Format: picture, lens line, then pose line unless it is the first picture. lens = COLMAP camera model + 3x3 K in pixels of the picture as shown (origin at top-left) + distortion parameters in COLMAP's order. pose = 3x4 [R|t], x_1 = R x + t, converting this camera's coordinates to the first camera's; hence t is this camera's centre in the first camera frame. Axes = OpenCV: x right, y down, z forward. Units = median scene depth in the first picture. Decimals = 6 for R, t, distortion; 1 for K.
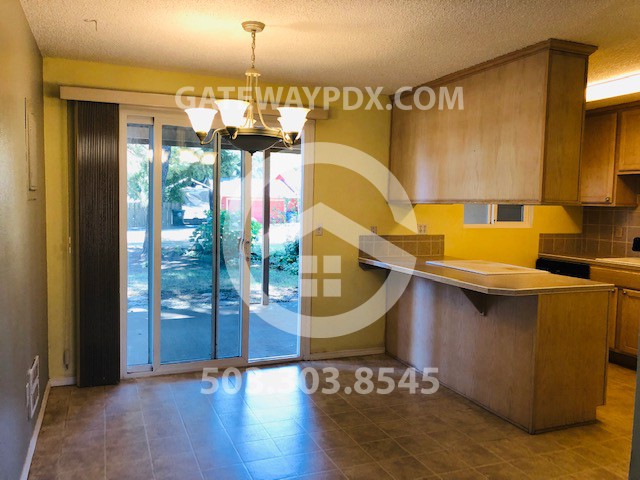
lens RADIAL K [[530.0, 0, 320.0], [0, 530.0, 240.0], [0, 0, 1]] dist [0.018613, 0.000867]
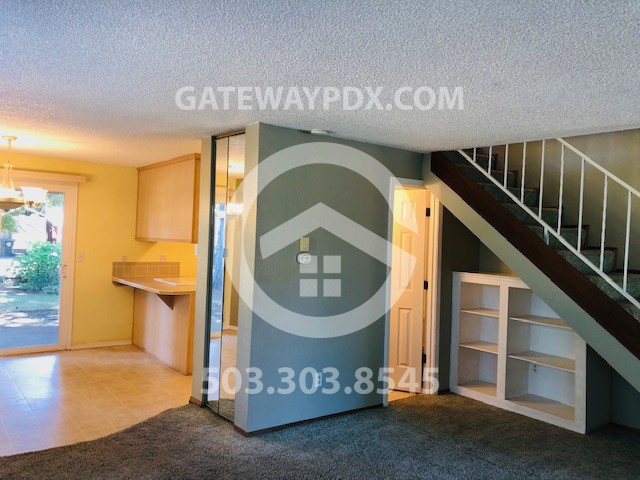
lens RADIAL K [[530.0, 0, 320.0], [0, 530.0, 240.0], [0, 0, 1]] dist [0.018613, 0.000867]
pose [[0.967027, 0.016043, 0.254166, 0.239652], [-0.000533, 0.998139, -0.060973, 0.019029], [-0.254672, 0.058827, 0.965237, -0.521806]]
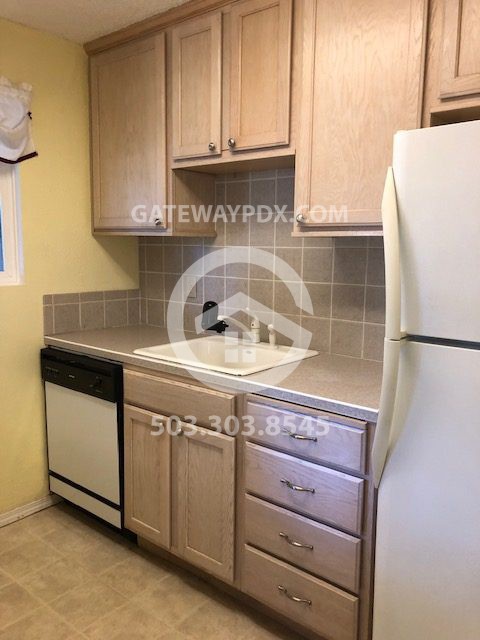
lens RADIAL K [[530.0, 0, 242.2], [0, 530.0, 309.2], [0, 0, 1]] dist [0.018613, 0.000867]
pose [[0.902299, -0.067370, 0.425814, 0.405418], [0.037102, 0.996185, 0.078993, -0.033439], [-0.429511, -0.055477, 0.901356, 0.542998]]
